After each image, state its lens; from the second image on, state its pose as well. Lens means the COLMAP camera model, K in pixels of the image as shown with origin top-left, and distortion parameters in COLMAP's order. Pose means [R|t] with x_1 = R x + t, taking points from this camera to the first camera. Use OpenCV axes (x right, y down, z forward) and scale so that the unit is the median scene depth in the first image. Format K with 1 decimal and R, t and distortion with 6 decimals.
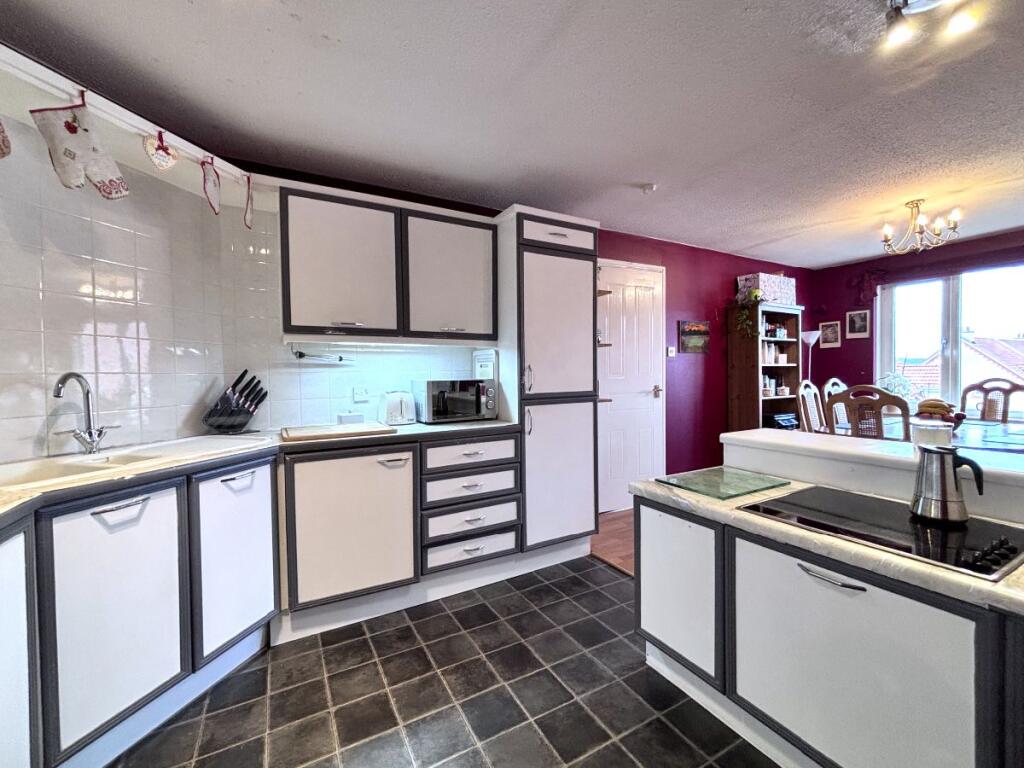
lens RADIAL K [[426.3, 0, 514.0], [0, 426.3, 381.0], [0, 0, 1]] dist [0.000603, 0.000548]
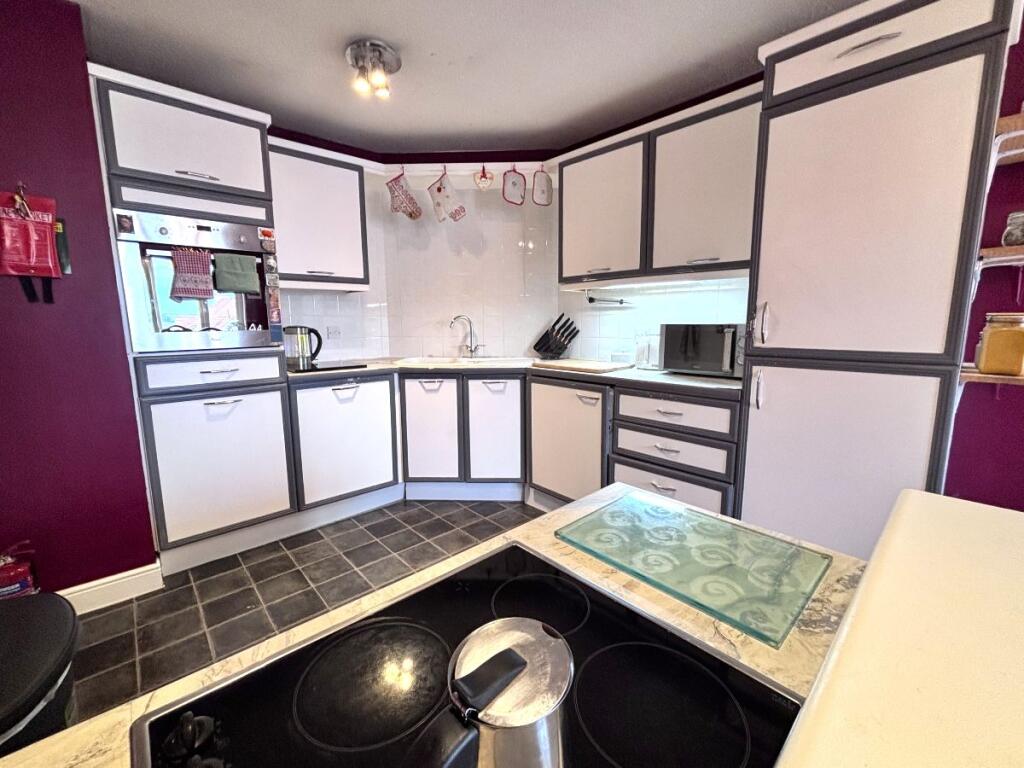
lens RADIAL K [[426.3, 0, 514.0], [0, 426.3, 381.0], [0, 0, 1]] dist [0.000603, 0.000548]
pose [[0.233361, 0.148006, -0.961060, 0.587198], [-0.016629, 0.988811, 0.148241, -0.009619], [0.972248, -0.018612, 0.233211, 0.474208]]
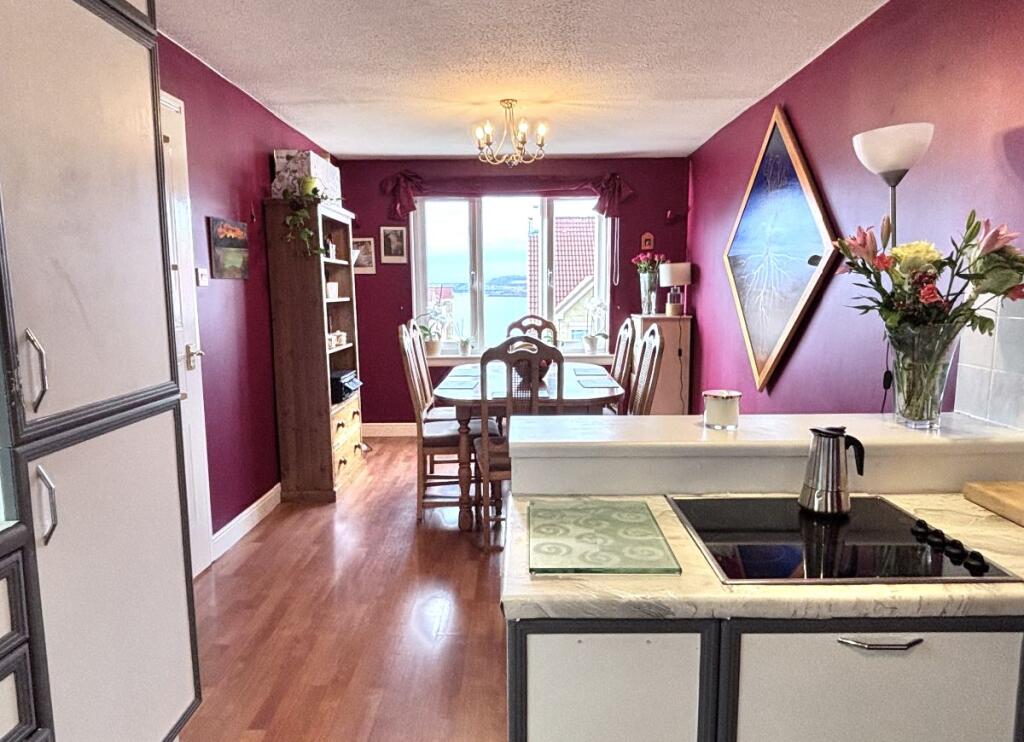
lens RADIAL K [[642.9, 0, 512.0], [0, 642.9, 371.0], [0, 0, 1]] dist [0.037700, -0.001632]
pose [[0.504145, -0.101675, 0.857613, -0.202252], [0.019056, 0.994113, 0.106656, -0.052431], [-0.863409, -0.037427, 0.503115, 0.446988]]
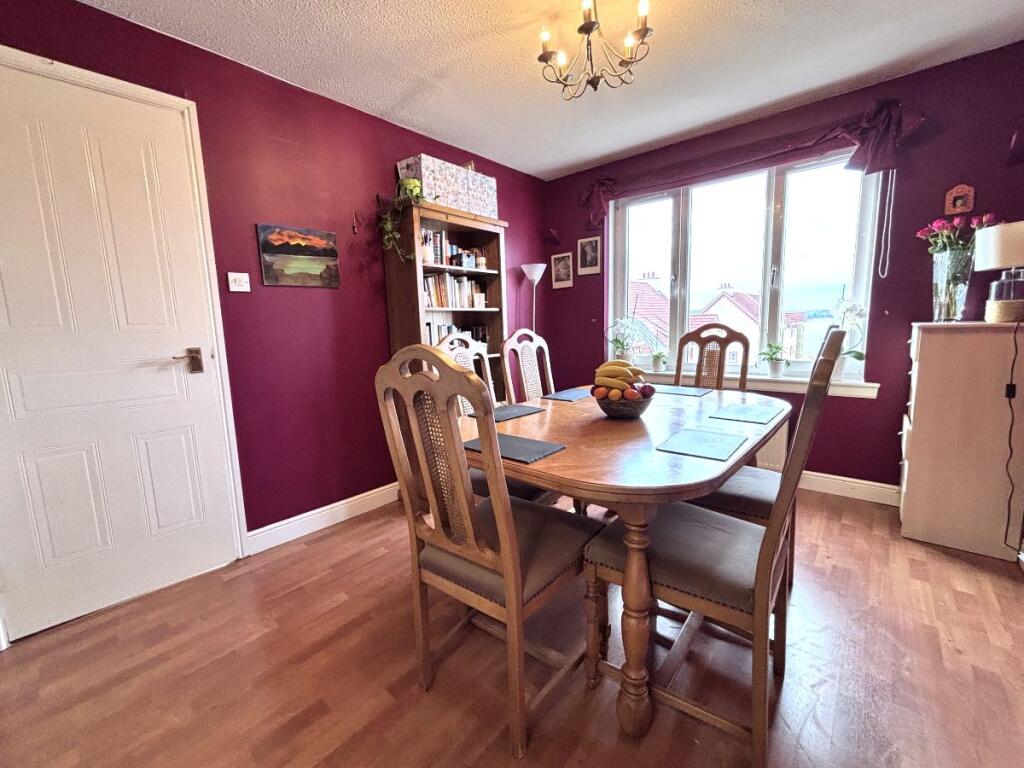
lens RADIAL K [[421.3, 0, 509.7], [0, 421.3, 380.0], [0, 0, 1]] dist [0.001673, 0.000284]
pose [[0.945295, -0.057269, 0.321151, 0.826708], [0.022967, 0.993710, 0.109601, 0.002880], [-0.325408, -0.096229, 0.940664, 0.628908]]
